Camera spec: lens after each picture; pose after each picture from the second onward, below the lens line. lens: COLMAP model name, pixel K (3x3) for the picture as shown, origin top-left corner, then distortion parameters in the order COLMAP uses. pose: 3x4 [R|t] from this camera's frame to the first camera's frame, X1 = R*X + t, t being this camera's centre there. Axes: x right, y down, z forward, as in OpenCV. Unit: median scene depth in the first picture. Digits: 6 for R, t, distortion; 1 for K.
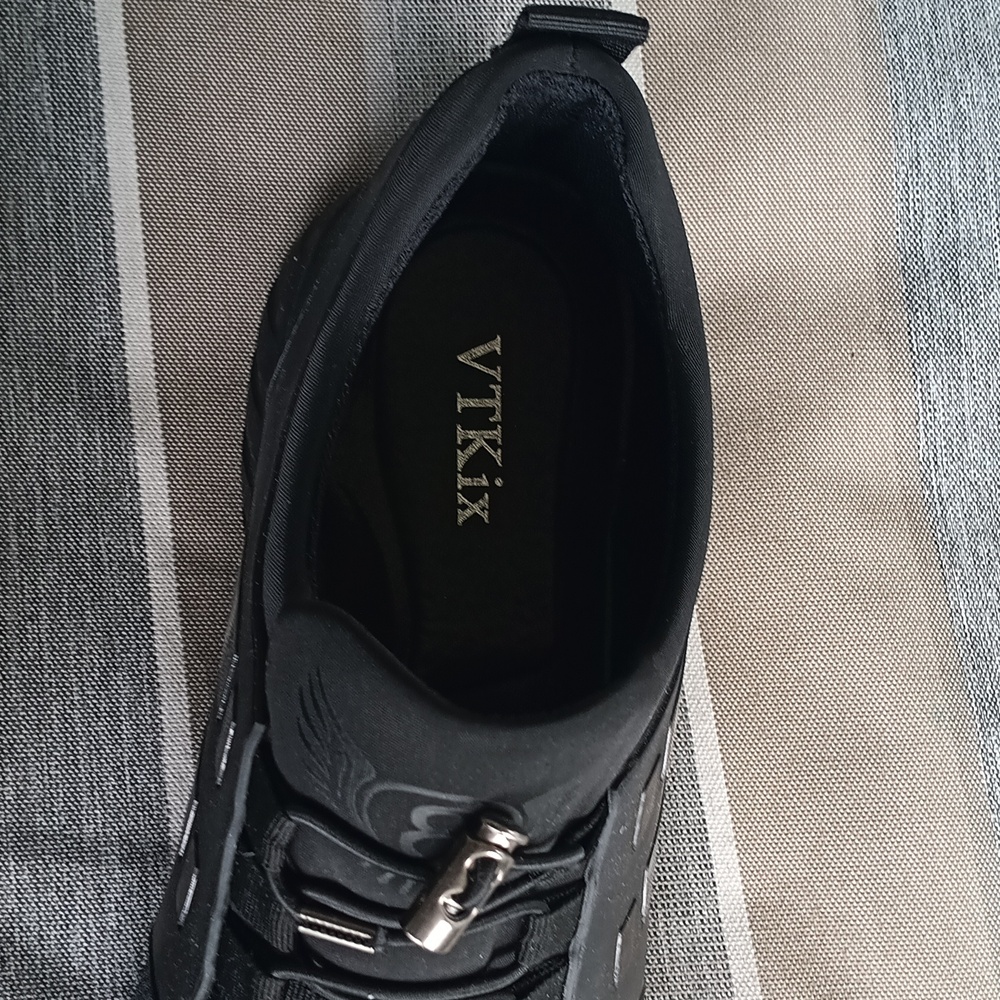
lens RADIAL K [[1667.9, 0, 500.0], [0, 1667.9, 500.0], [0, 0, 1]] dist [0.109841, -0.326095]
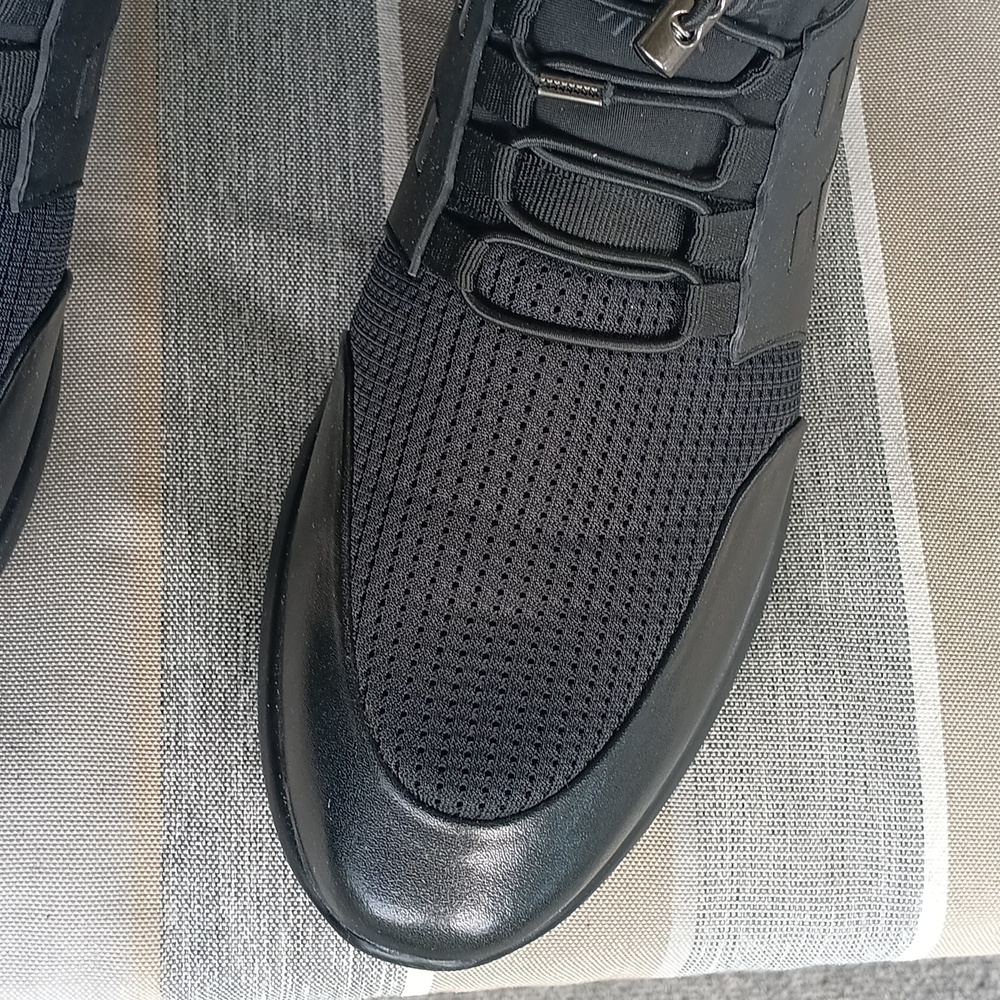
lens RADIAL K [[1667.9, 0, 500.0], [0, 1667.9, 500.0], [0, 0, 1]] dist [0.109841, -0.326095]
pose [[0.996543, 0.058809, -0.058683, -0.042913], [-0.060265, 0.997909, -0.023346, 0.406053], [0.057187, 0.026801, 0.998004, -0.119860]]
